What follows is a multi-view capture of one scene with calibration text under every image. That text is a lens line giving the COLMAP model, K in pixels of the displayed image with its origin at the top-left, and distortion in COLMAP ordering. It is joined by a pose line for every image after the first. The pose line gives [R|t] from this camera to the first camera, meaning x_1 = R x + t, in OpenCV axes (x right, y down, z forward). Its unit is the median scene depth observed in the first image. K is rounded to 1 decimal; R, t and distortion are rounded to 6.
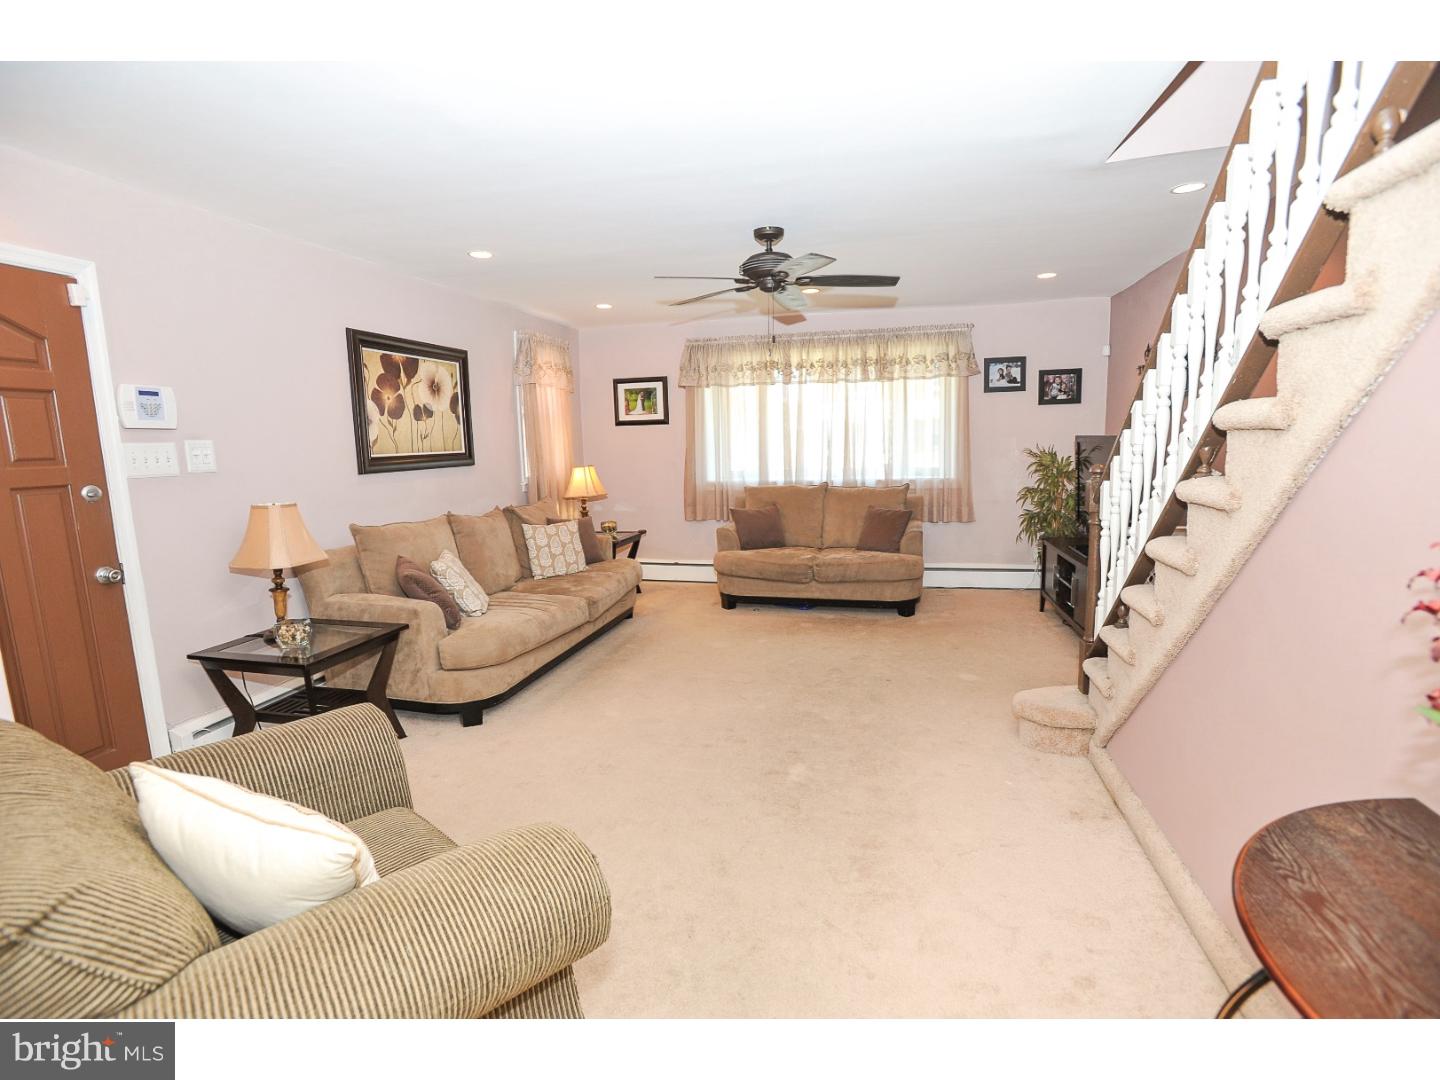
lens RADIAL K [[721.1, 0, 722.8], [0, 721.1, 530.4], [0, 0, 1]] dist [-0.016441, 0.002499]
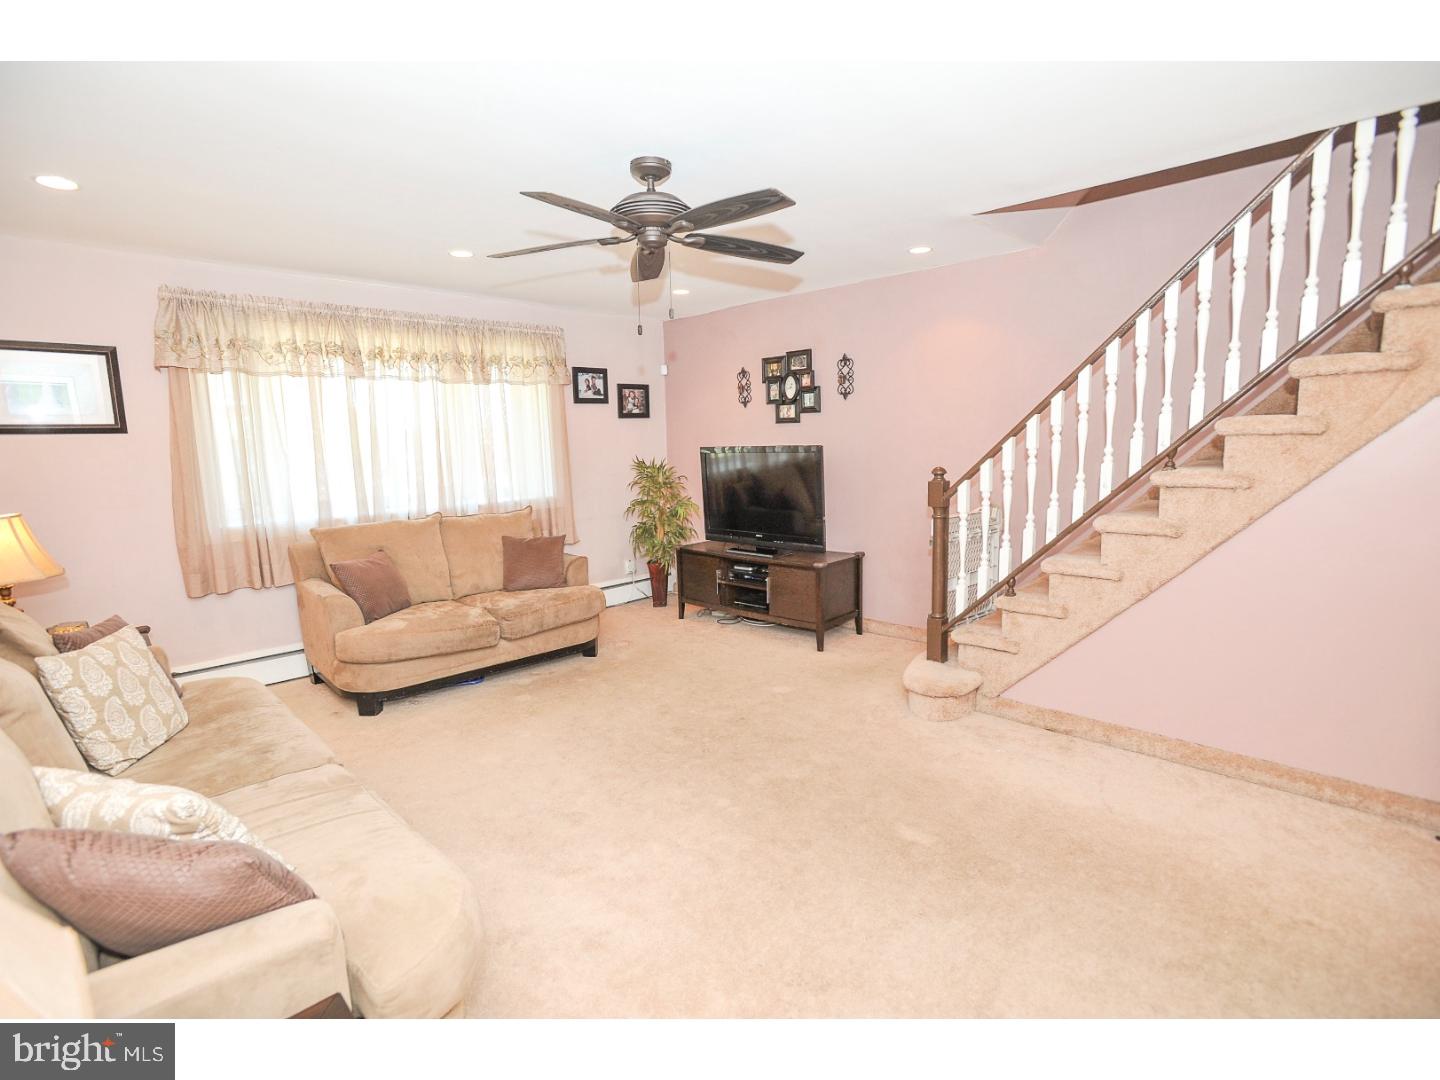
lens RADIAL K [[721.1, 0, 721.5], [0, 721.1, 528.3], [0, 0, 1]] dist [-0.016441, 0.002499]
pose [[0.514674, -0.097760, 0.851794, -0.354487], [0.123816, 0.991539, 0.038986, -0.043658], [-0.848399, 0.085400, 0.522423, 0.364452]]
